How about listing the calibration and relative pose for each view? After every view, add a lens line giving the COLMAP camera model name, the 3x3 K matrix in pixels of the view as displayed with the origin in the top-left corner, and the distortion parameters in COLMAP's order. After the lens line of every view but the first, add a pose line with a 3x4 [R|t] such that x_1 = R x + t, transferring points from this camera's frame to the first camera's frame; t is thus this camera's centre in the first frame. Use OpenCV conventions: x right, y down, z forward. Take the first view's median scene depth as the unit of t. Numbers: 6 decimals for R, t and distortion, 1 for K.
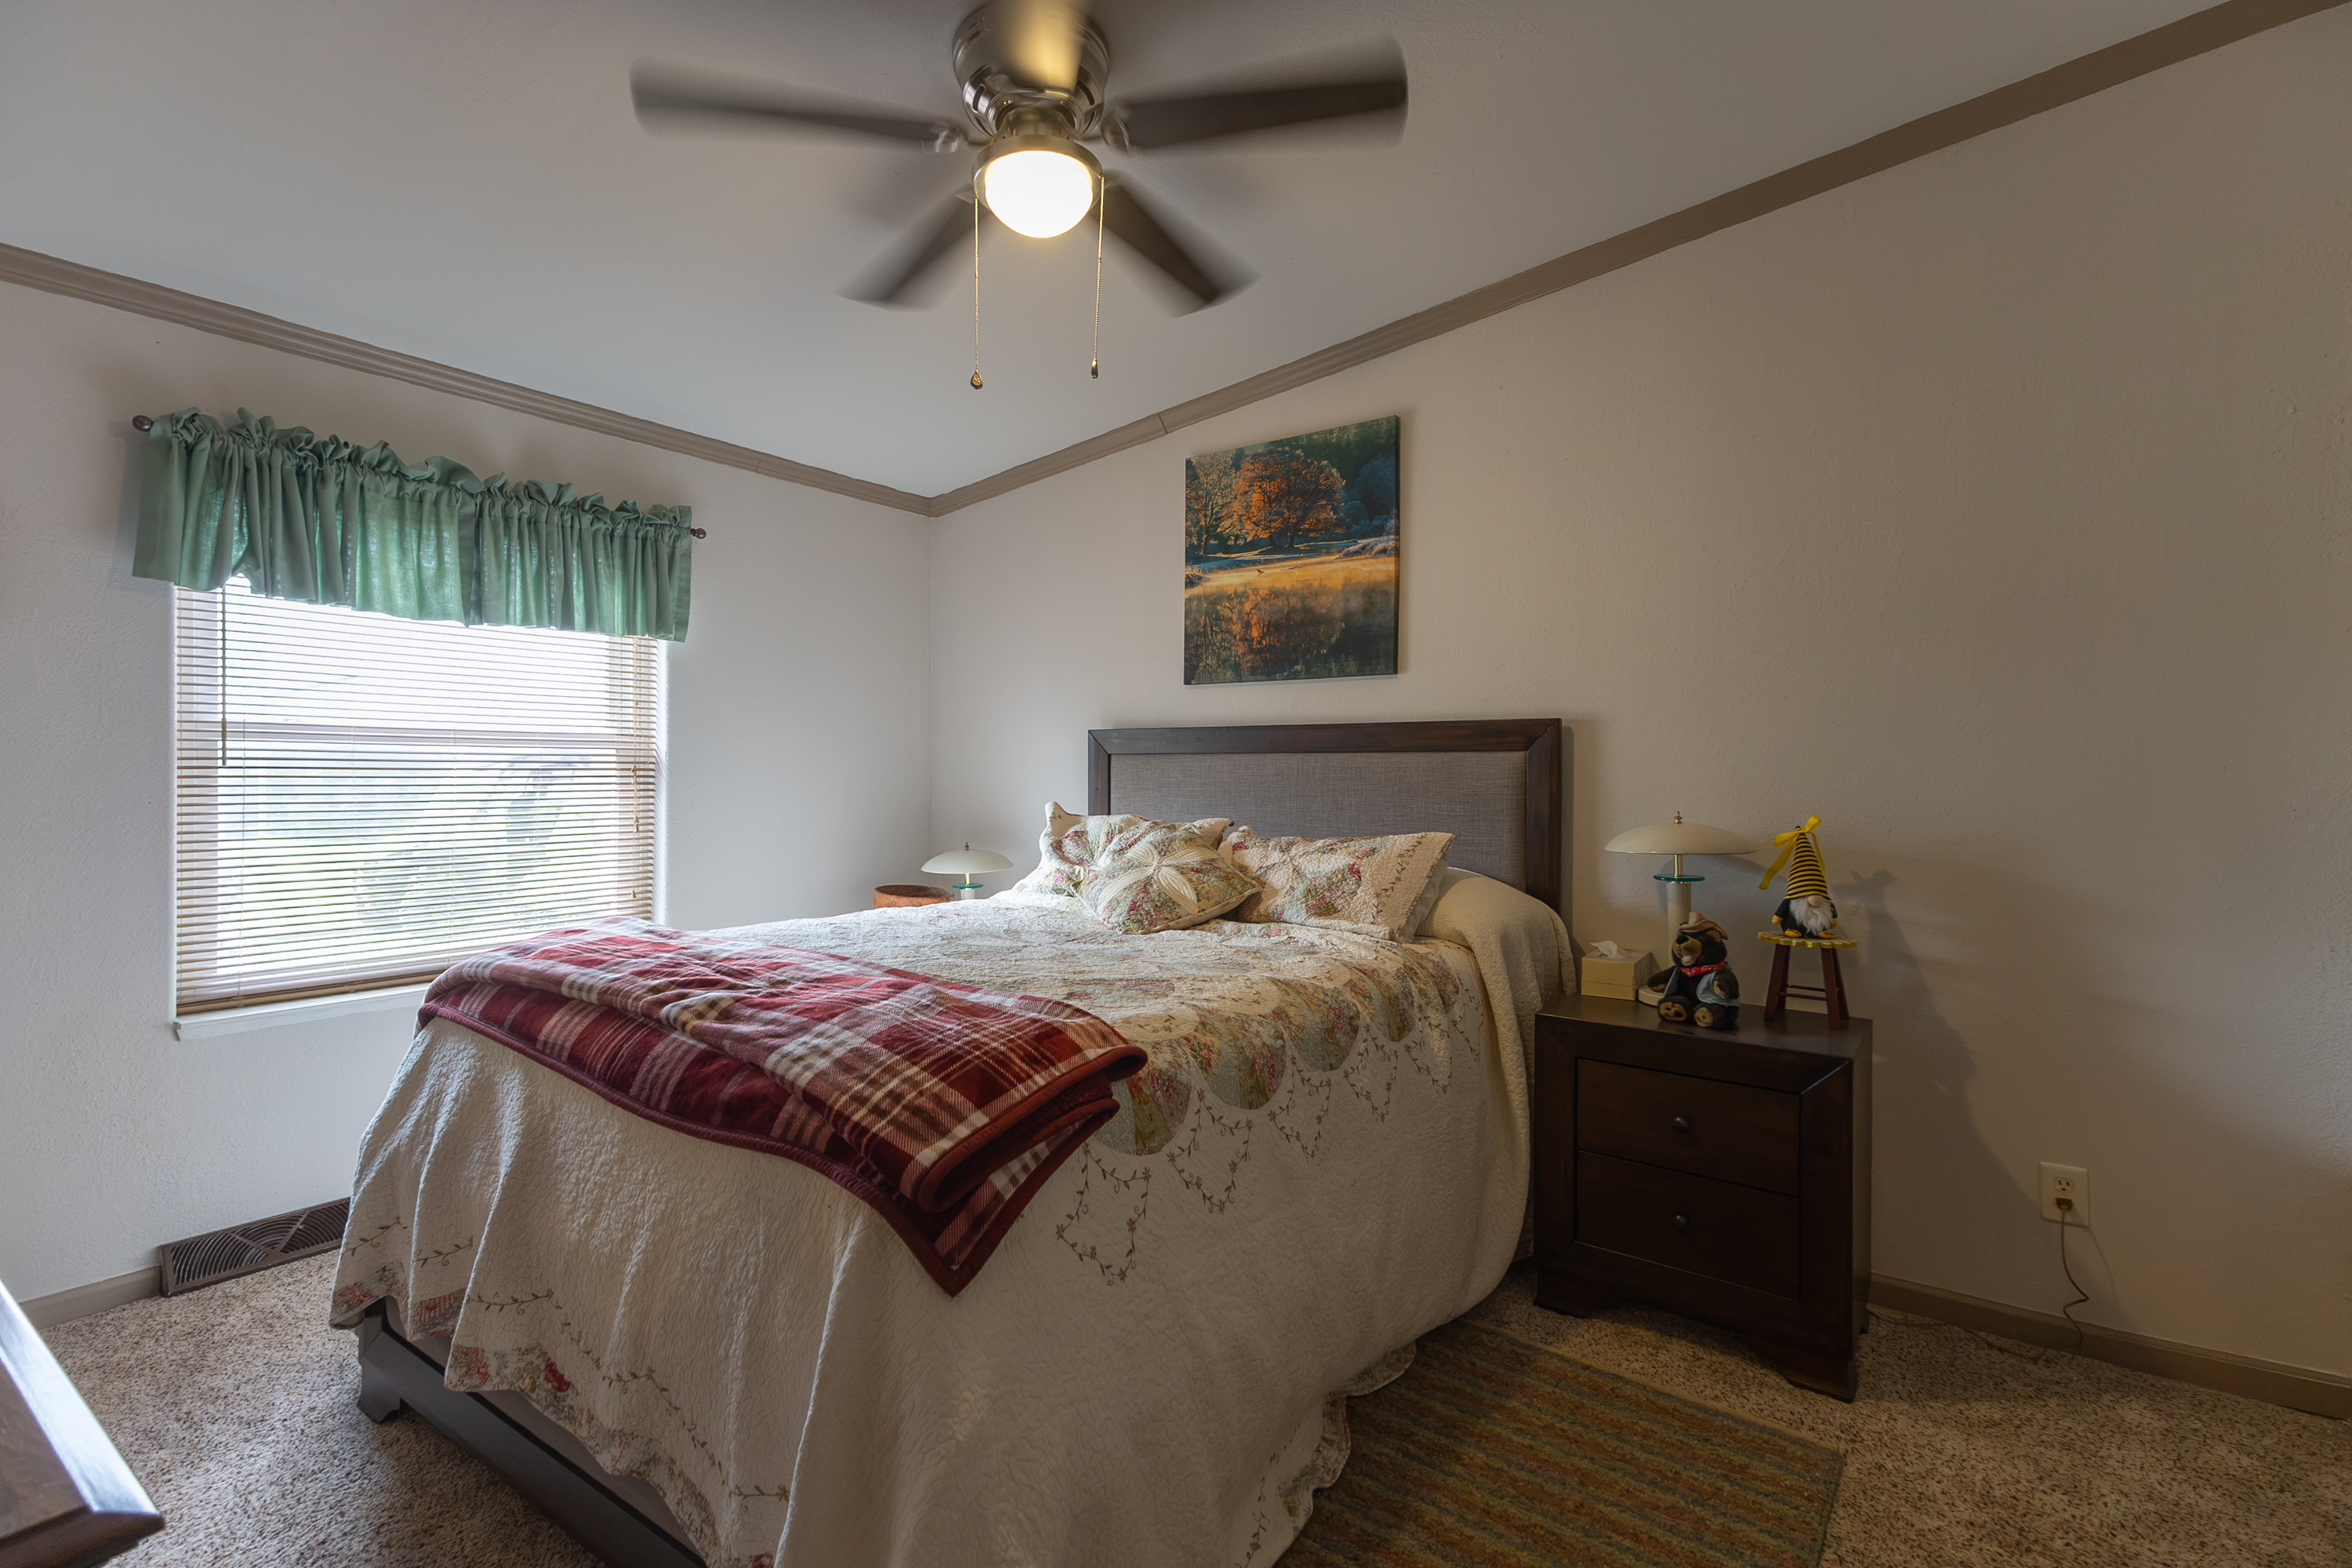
lens RADIAL K [[1089.2, 0, 1175.2], [0, 1089.2, 786.3], [0, 0, 1]] dist [0.028913, -0.007967]
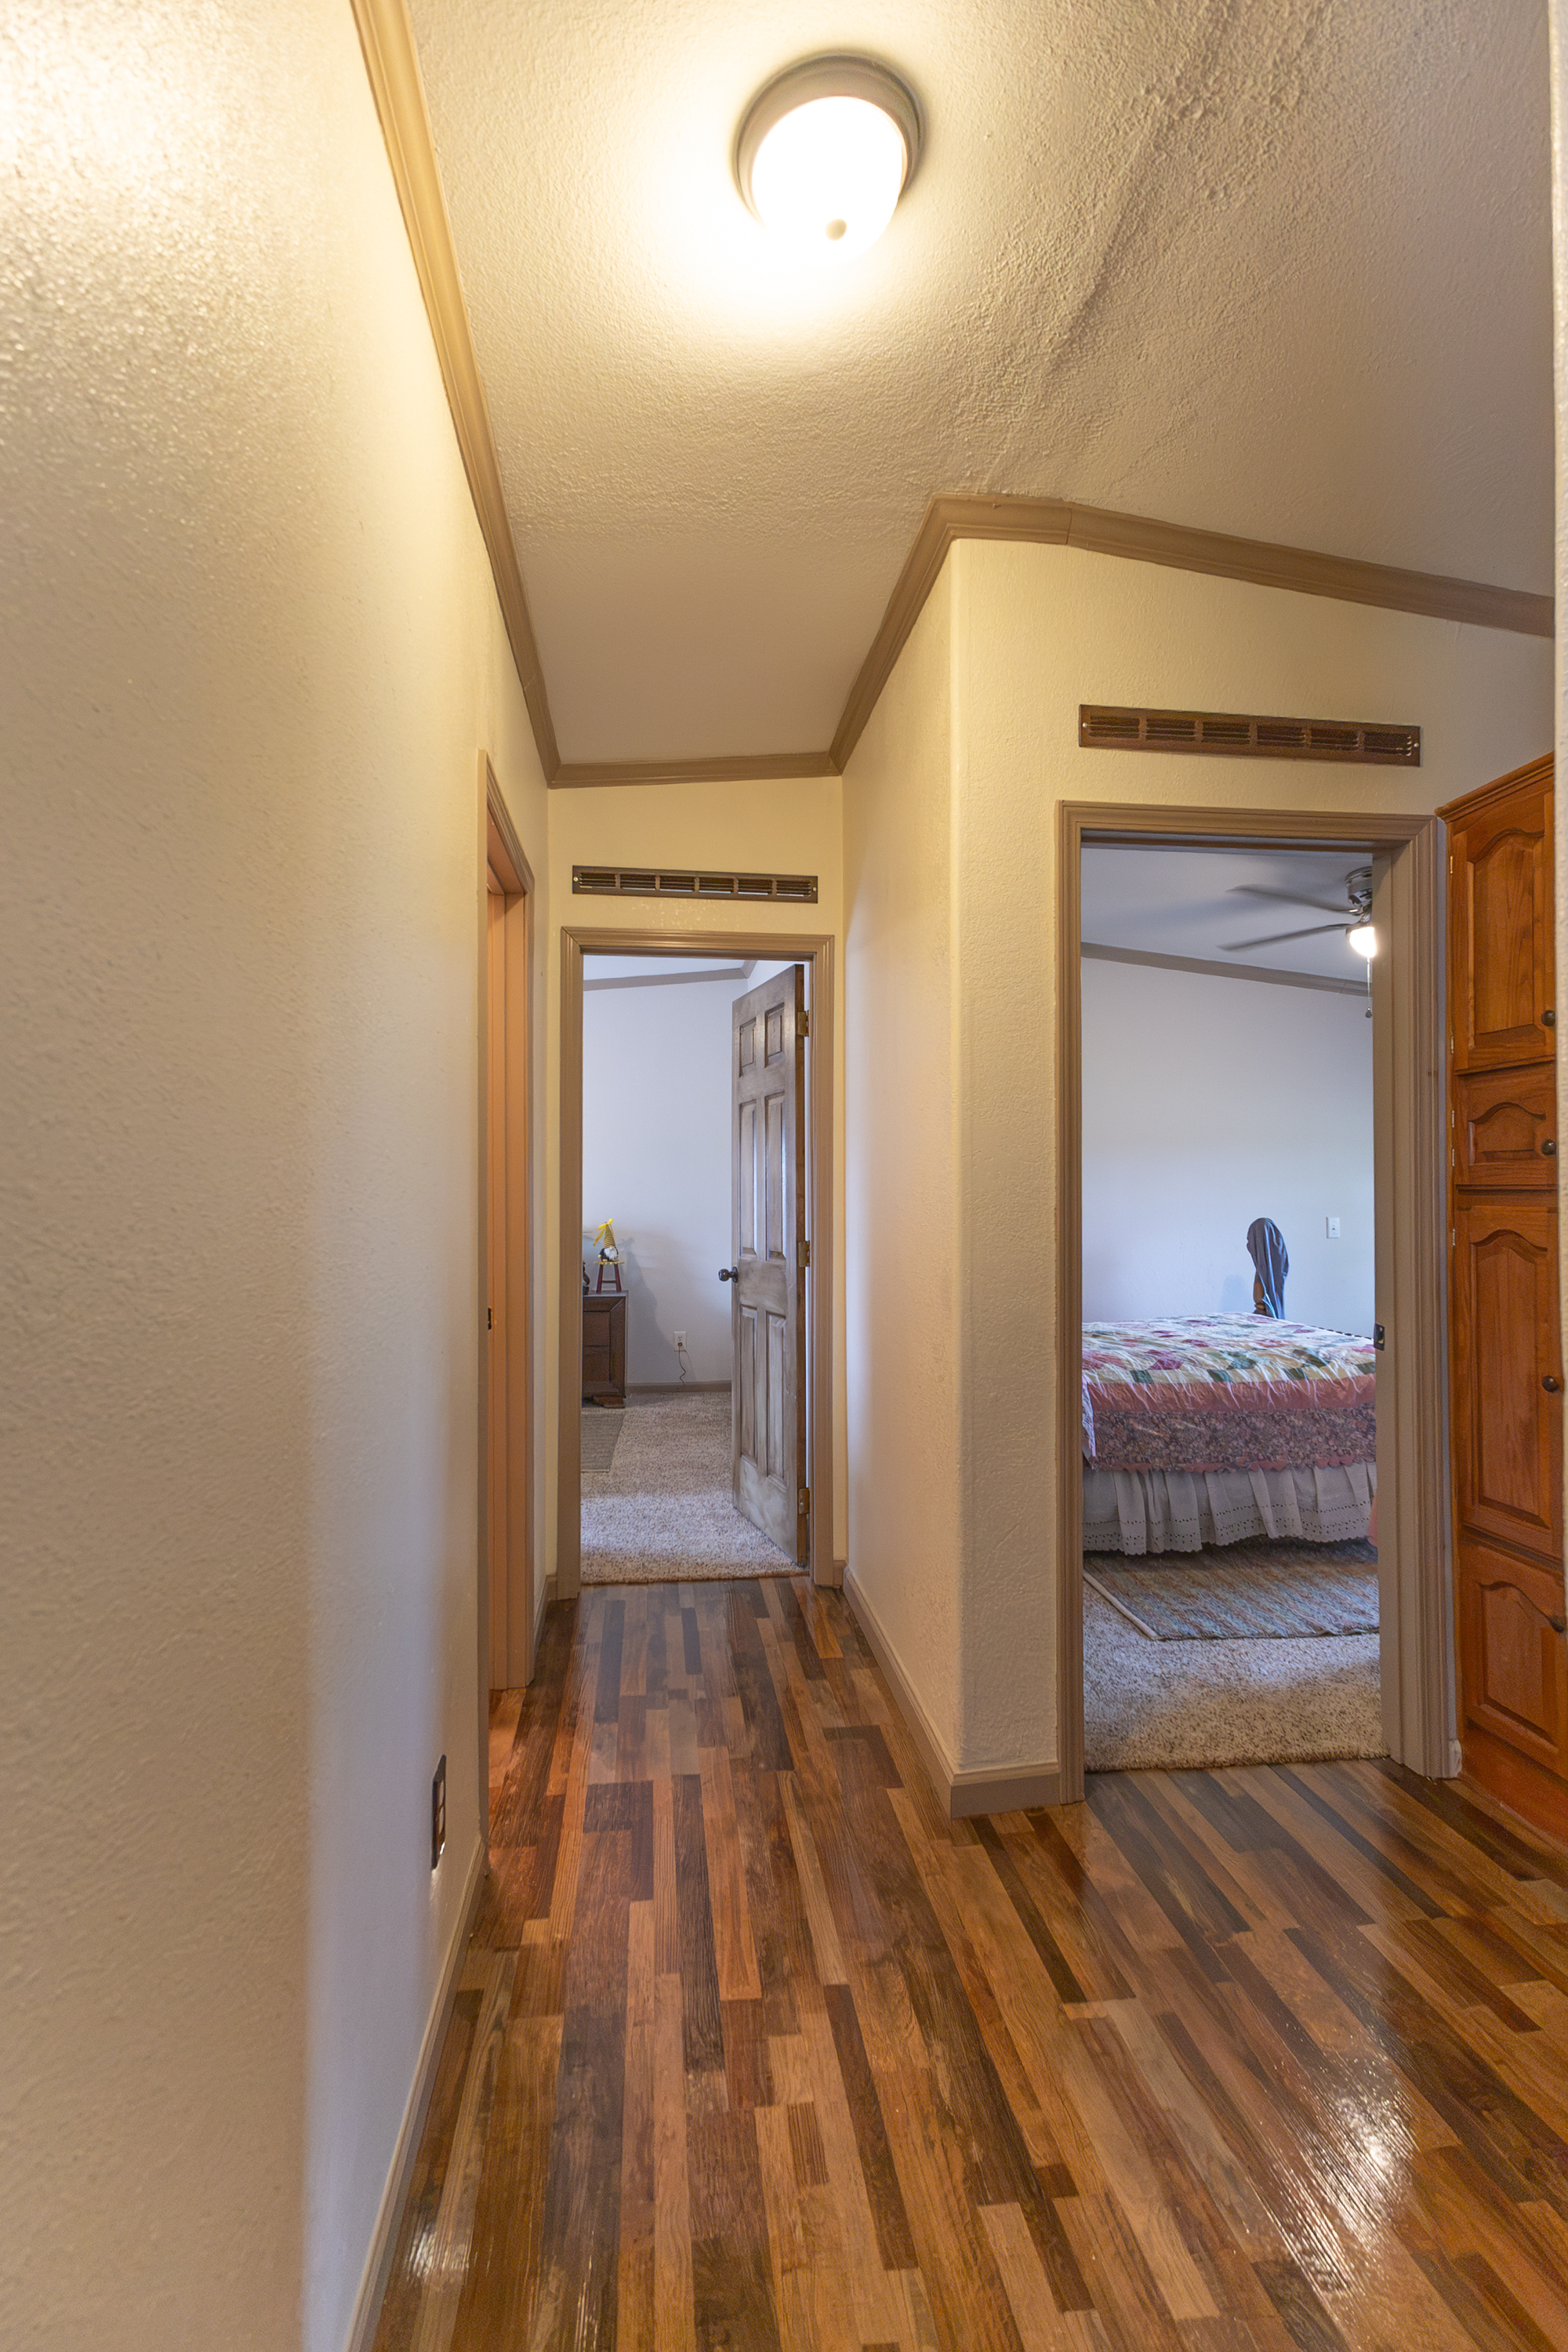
lens RADIAL K [[1089.2, 0, 759.1], [0, 1089.2, 1174.5], [0, 0, 1]] dist [0.028913, -0.007967]
pose [[0.755882, 0.011568, 0.654606, -0.981878], [0.016968, 0.999162, -0.037249, 0.023098], [-0.654488, 0.039263, 0.755052, -1.394418]]
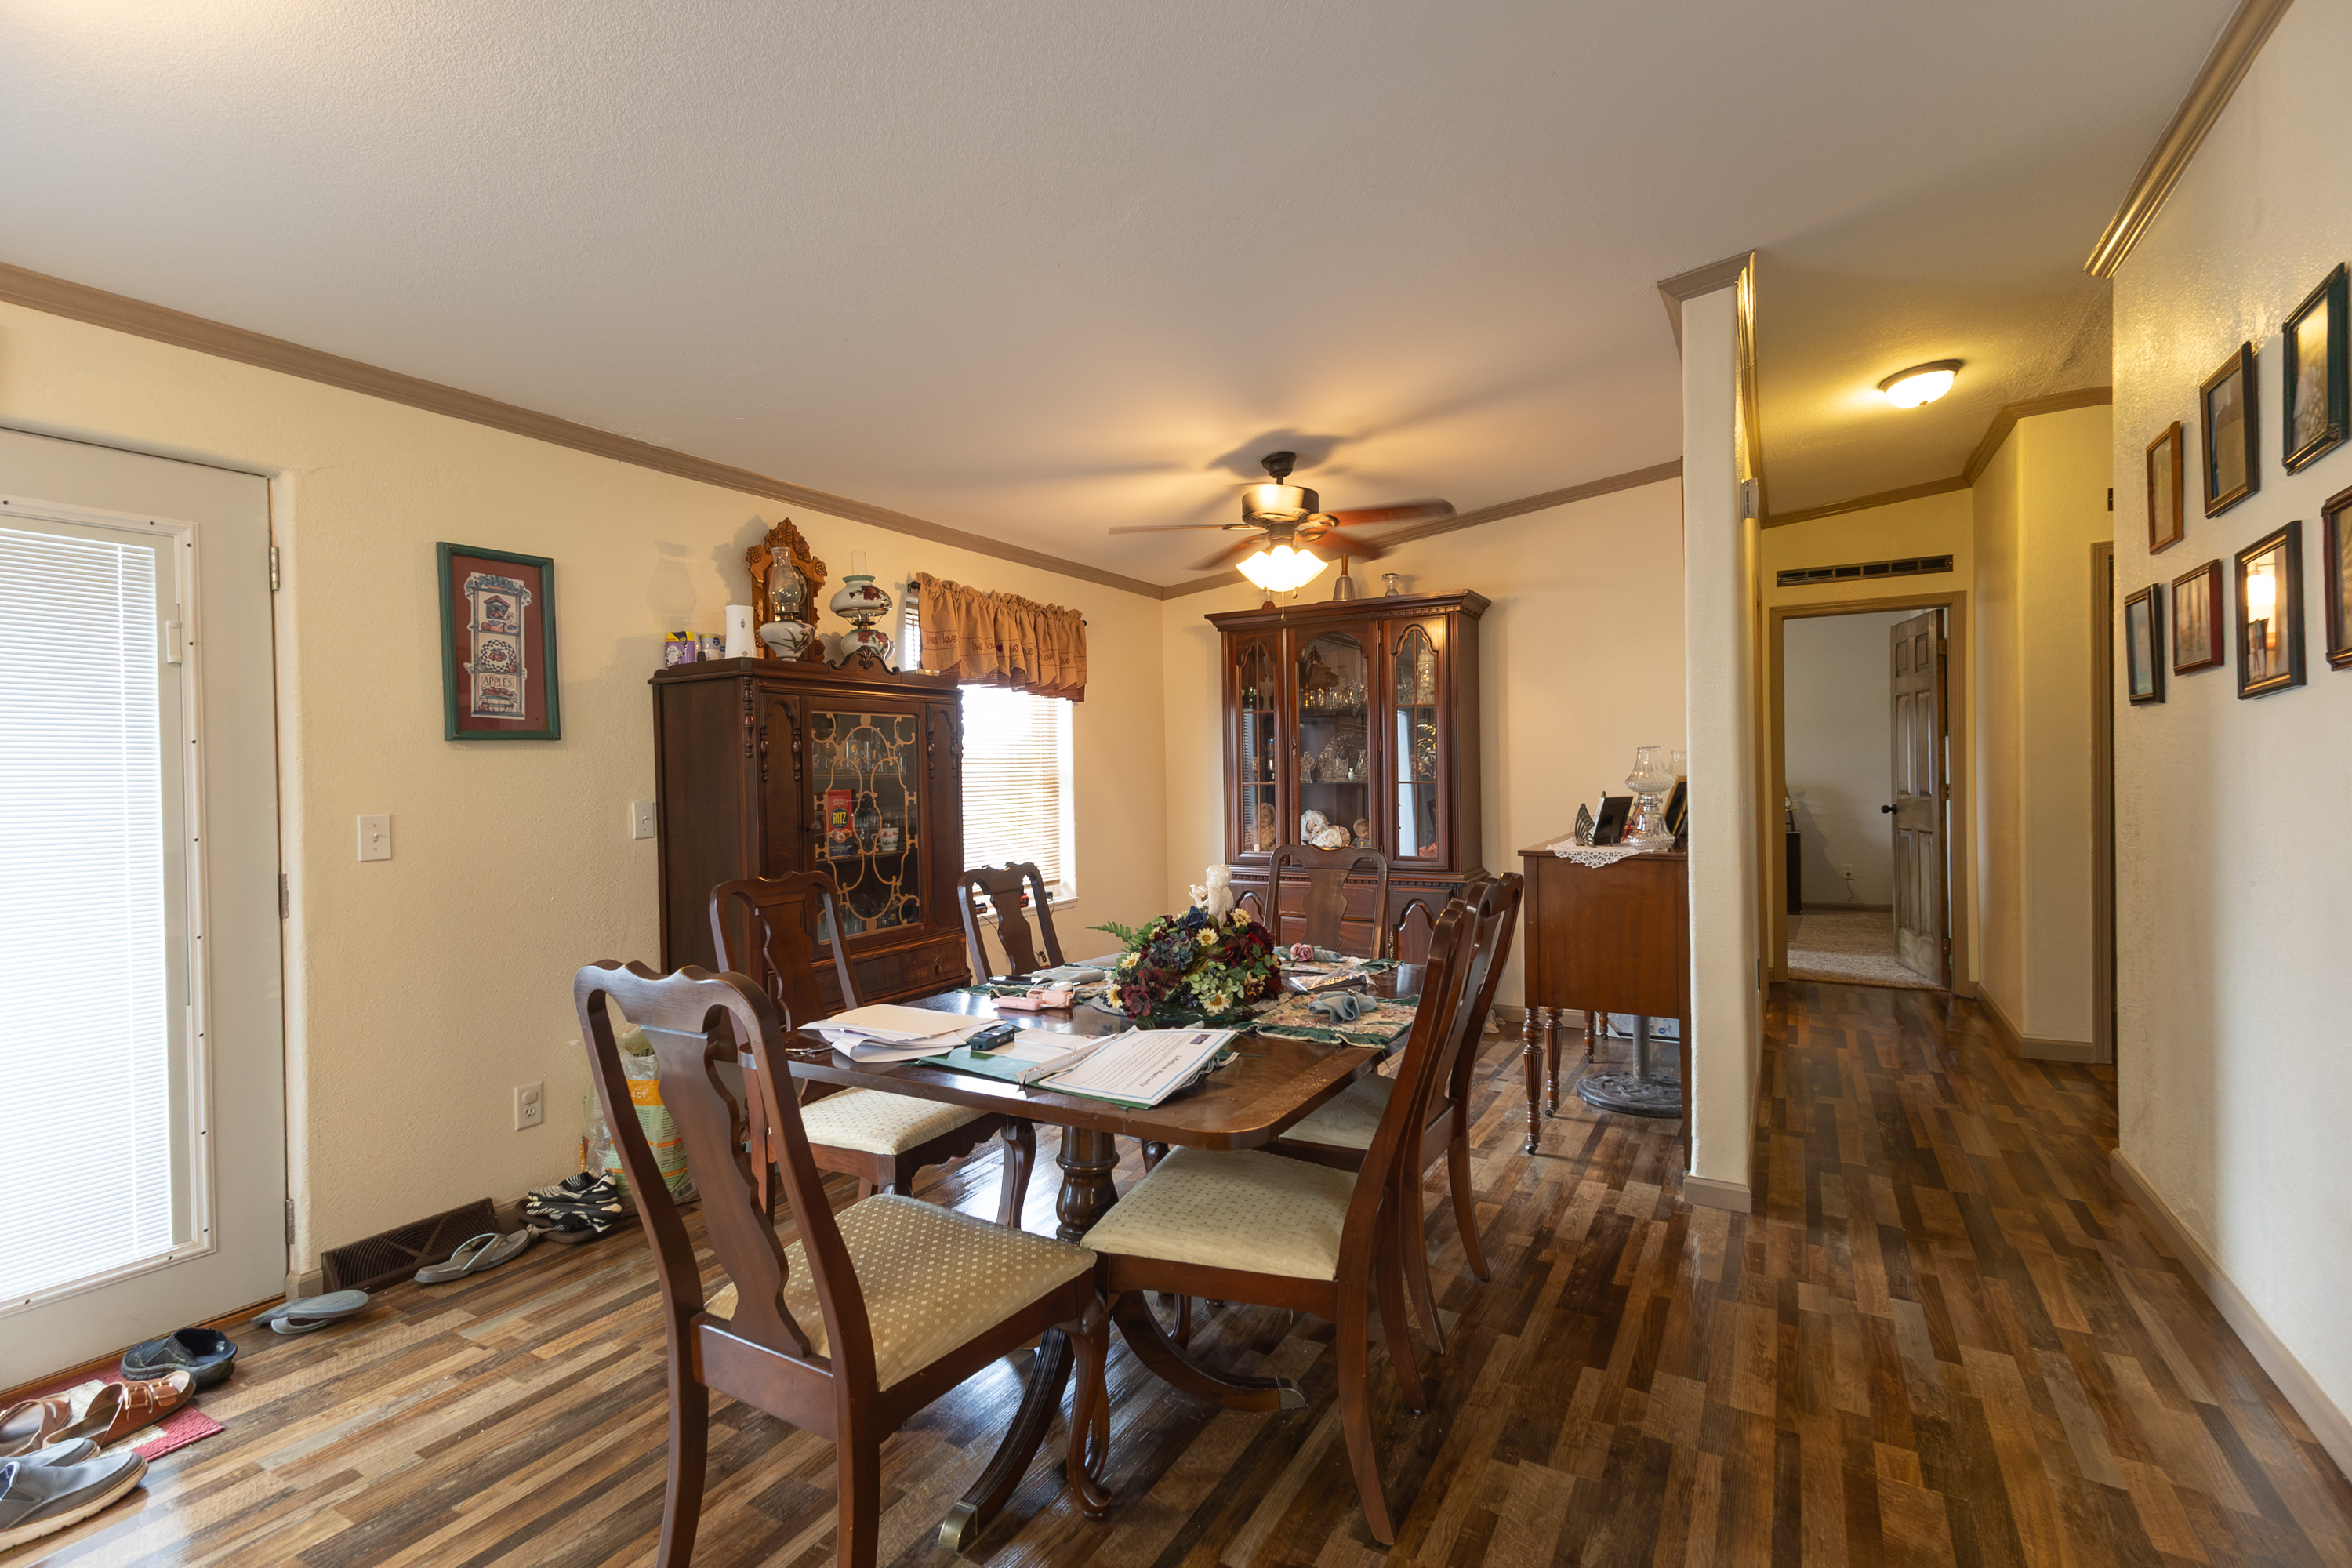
lens RADIAL K [[1089.2, 0, 1161.8], [0, 1089.2, 780.2], [0, 0, 1]] dist [0.028913, -0.007967]
pose [[0.995748, -0.016995, 0.090534, -1.920760], [0.018660, 0.999671, -0.017571, 0.064299], [-0.090206, 0.019186, 0.995738, -2.605288]]
